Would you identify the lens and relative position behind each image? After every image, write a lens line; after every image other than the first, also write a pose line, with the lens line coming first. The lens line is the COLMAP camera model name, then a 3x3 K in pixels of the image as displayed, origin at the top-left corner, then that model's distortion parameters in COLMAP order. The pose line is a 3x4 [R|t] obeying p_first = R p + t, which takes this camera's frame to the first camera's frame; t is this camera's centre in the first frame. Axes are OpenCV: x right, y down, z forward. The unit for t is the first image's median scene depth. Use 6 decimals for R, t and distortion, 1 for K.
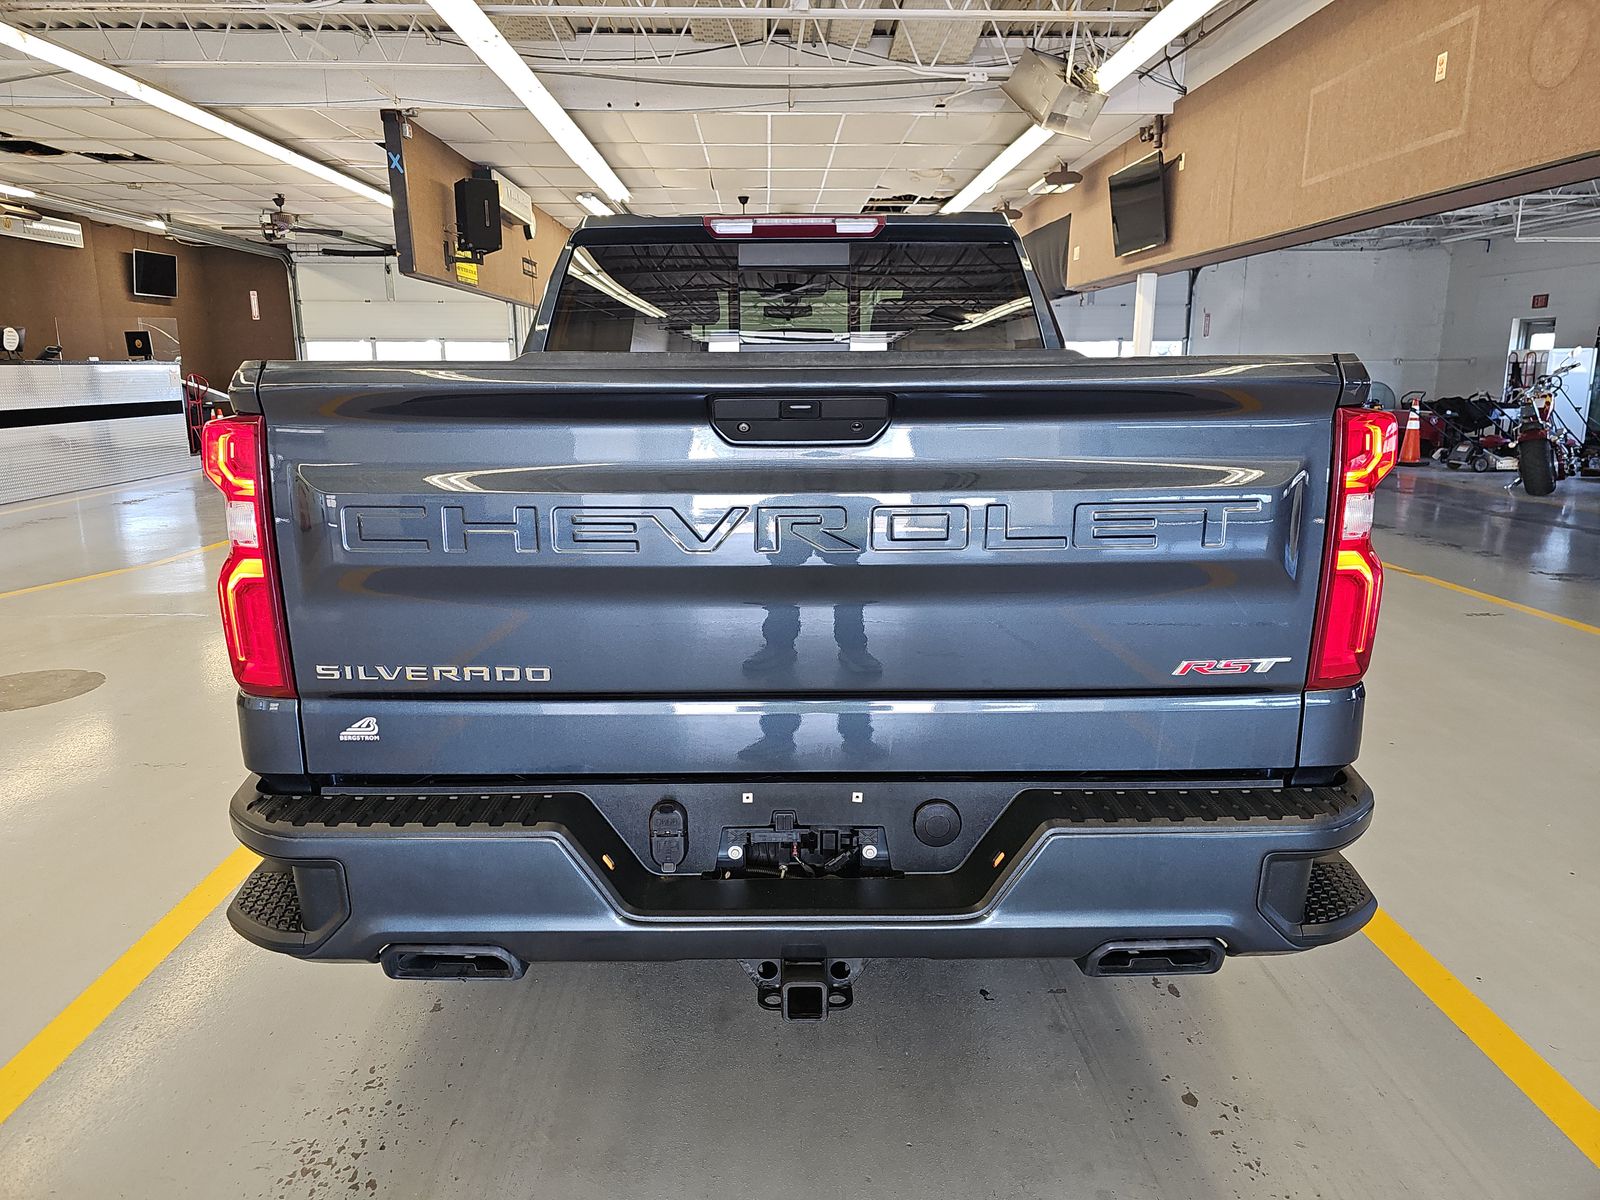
lens RADIAL K [[1023.7, 0, 755.9], [0, 1023.7, 641.4], [0, 0, 1]] dist [0.006412, 0.000934]
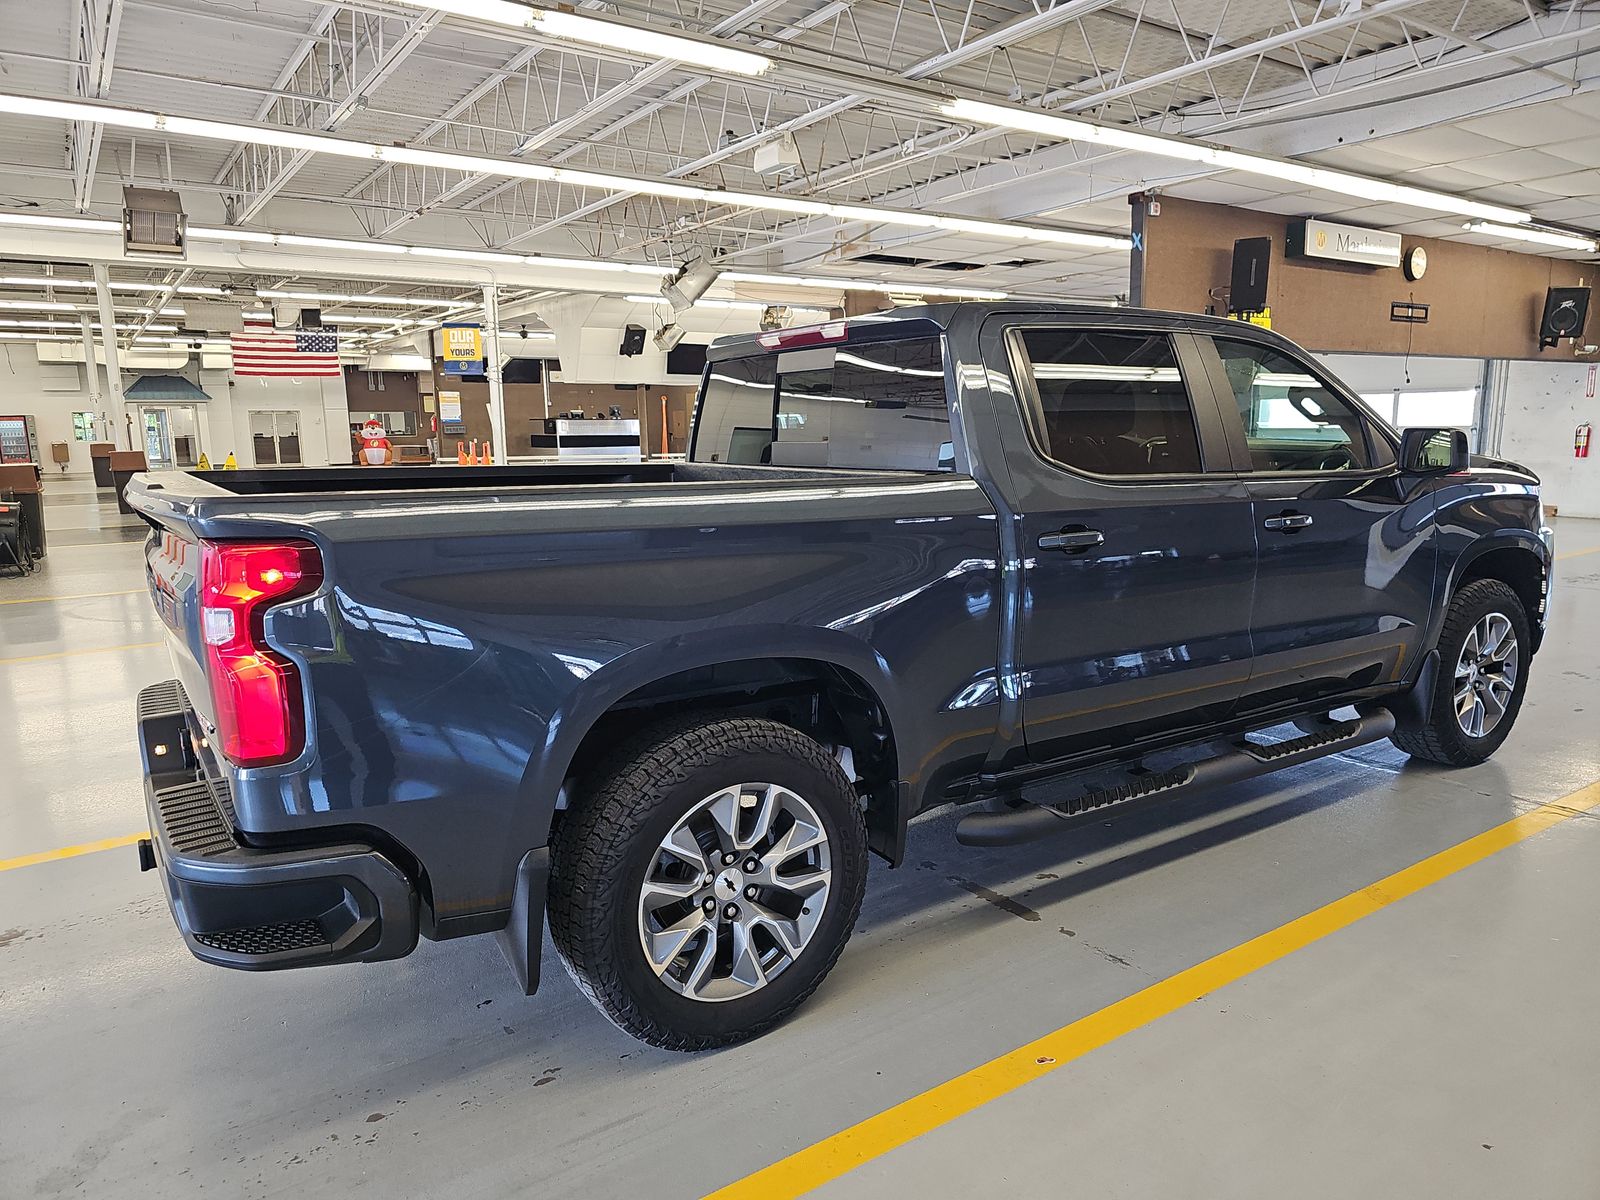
lens RADIAL K [[1023.7, 0, 755.9], [0, 1023.7, 641.4], [0, 0, 1]] dist [0.006412, 0.000934]
pose [[0.557032, 0.161858, -0.814566, 0.521922], [-0.200110, 0.978084, 0.057506, -0.078335], [0.806022, 0.130970, 0.577213, 0.210765]]
